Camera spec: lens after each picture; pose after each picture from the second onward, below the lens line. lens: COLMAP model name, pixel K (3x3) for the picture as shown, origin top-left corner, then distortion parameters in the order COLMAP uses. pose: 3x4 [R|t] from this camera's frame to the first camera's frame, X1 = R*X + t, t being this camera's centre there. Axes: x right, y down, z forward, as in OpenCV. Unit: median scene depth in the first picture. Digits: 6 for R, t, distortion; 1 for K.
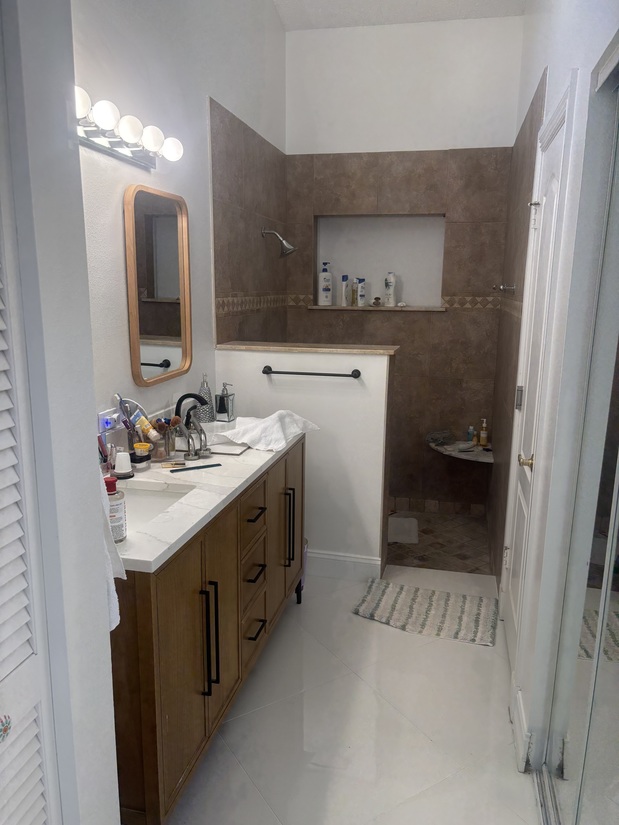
lens RADIAL K [[629.0, 0, 305.8], [0, 629.0, 416.9], [0, 0, 1]] dist [0.050549, -0.054916]
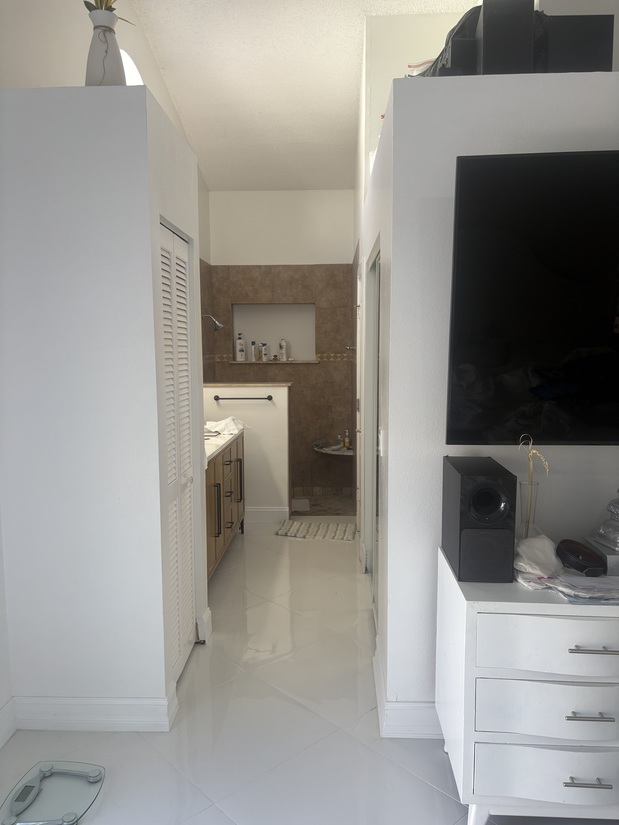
lens RADIAL K [[629.0, 0, 309.7], [0, 629.0, 413.4], [0, 0, 1]] dist [0.050549, -0.054916]
pose [[0.980996, -0.037314, 0.190405, -0.106192], [0.056377, 0.993812, -0.095704, 0.108423], [-0.185656, 0.104620, 0.977029, -0.525460]]
